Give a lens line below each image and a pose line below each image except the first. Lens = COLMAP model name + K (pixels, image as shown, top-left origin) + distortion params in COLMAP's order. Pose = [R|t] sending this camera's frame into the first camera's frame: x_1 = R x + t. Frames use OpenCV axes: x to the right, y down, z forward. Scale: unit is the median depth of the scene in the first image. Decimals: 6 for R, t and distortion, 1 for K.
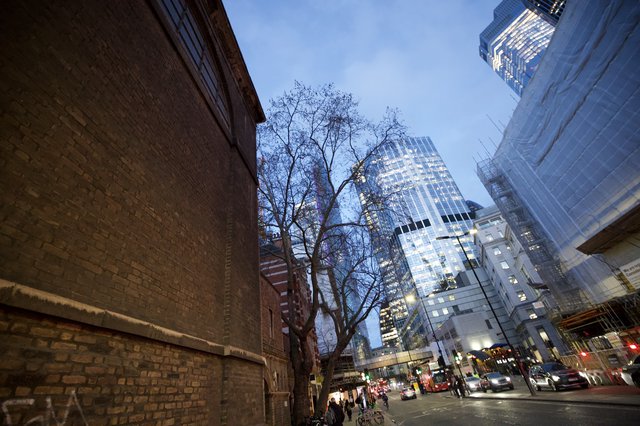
lens RADIAL K [[279.6, 0, 320.0], [0, 279.6, 213.0], [0, 0, 1]] dist [-0.039220, 0.014260]
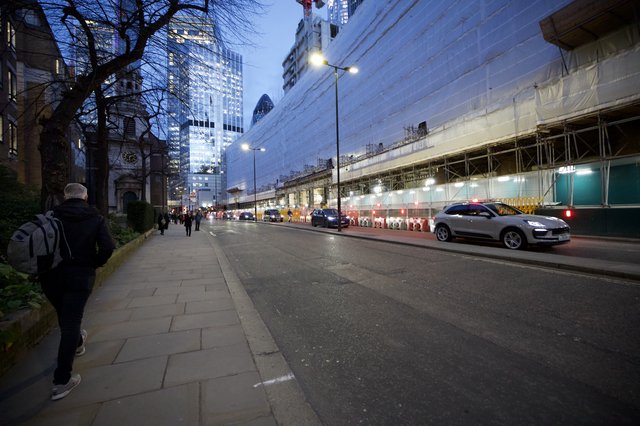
lens RADIAL K [[280.0, 0, 318.4], [0, 280.0, 212.1], [0, 0, 1]] dist [-0.043495, 0.016605]
pose [[0.710057, 0.139204, 0.690247, -0.248898], [-0.465347, 0.828458, 0.311625, -0.463789], [-0.528461, -0.542476, 0.653030, -0.761190]]
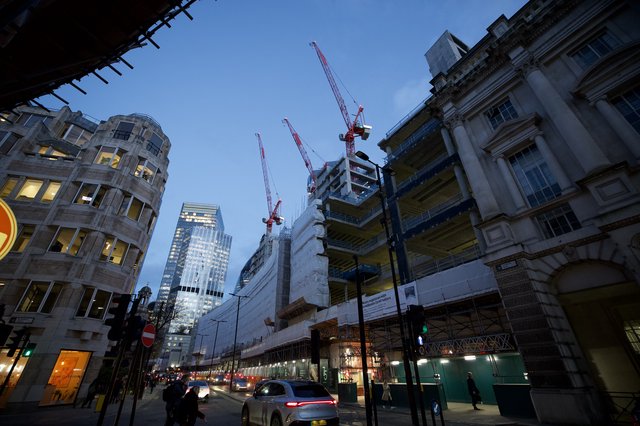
lens RADIAL K [[280.0, 0, 318.4], [0, 280.0, 212.1], [0, 0, 1]] dist [-0.043495, 0.016605]
pose [[0.686135, 0.488053, 0.539465, -0.431374], [-0.485876, 0.859355, -0.159479, -0.750087], [-0.541427, -0.152689, 0.826767, -1.222225]]
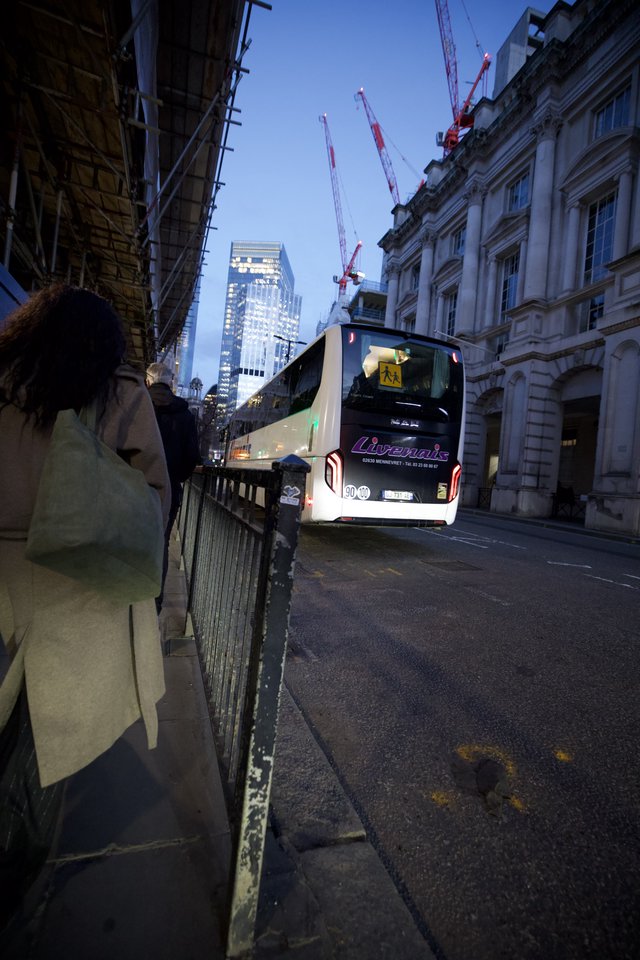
lens RADIAL K [[420.9, 0, 317.7], [0, 420.9, 484.1], [0, 0, 1]] dist [-0.046402, 0.017498]
pose [[0.836893, 0.220040, 0.501191, -0.475598], [-0.465059, 0.768731, 0.439060, -0.910101], [-0.288670, -0.600529, 0.745677, -1.490310]]
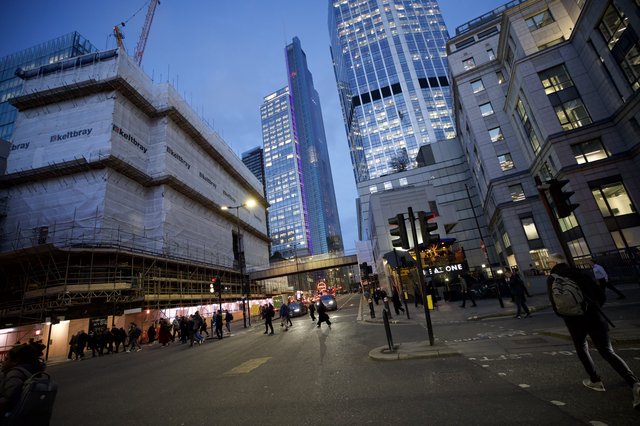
lens RADIAL K [[280.0, 0, 318.4], [0, 280.0, 212.1], [0, 0, 1]] dist [-0.043495, 0.016605]
pose [[0.999726, 0.017184, -0.015864, 0.319692], [-0.011800, 0.956269, 0.292249, 0.204432], [0.020192, -0.291982, 0.956211, 0.378694]]
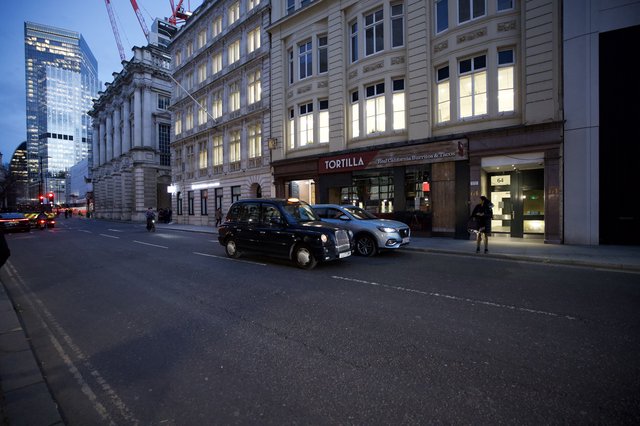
lens RADIAL K [[279.6, 0, 320.0], [0, 279.6, 213.0], [0, 0, 1]] dist [-0.039220, 0.014260]
pose [[0.462795, 0.134942, 0.876135, -0.552356], [-0.550325, 0.818561, 0.164620, -1.165866], [-0.694956, -0.558344, 0.453087, -1.874185]]
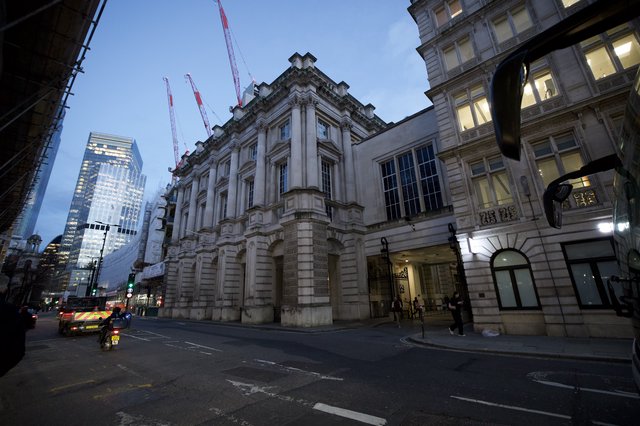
lens RADIAL K [[282.7, 0, 317.8], [0, 282.7, 211.2], [0, 0, 1]] dist [-0.035748, 0.017349]
pose [[0.518239, 0.392879, 0.759654, -0.494198], [-0.527864, 0.845802, -0.077322, -0.983617], [-0.672895, -0.360923, 0.645714, -1.590682]]
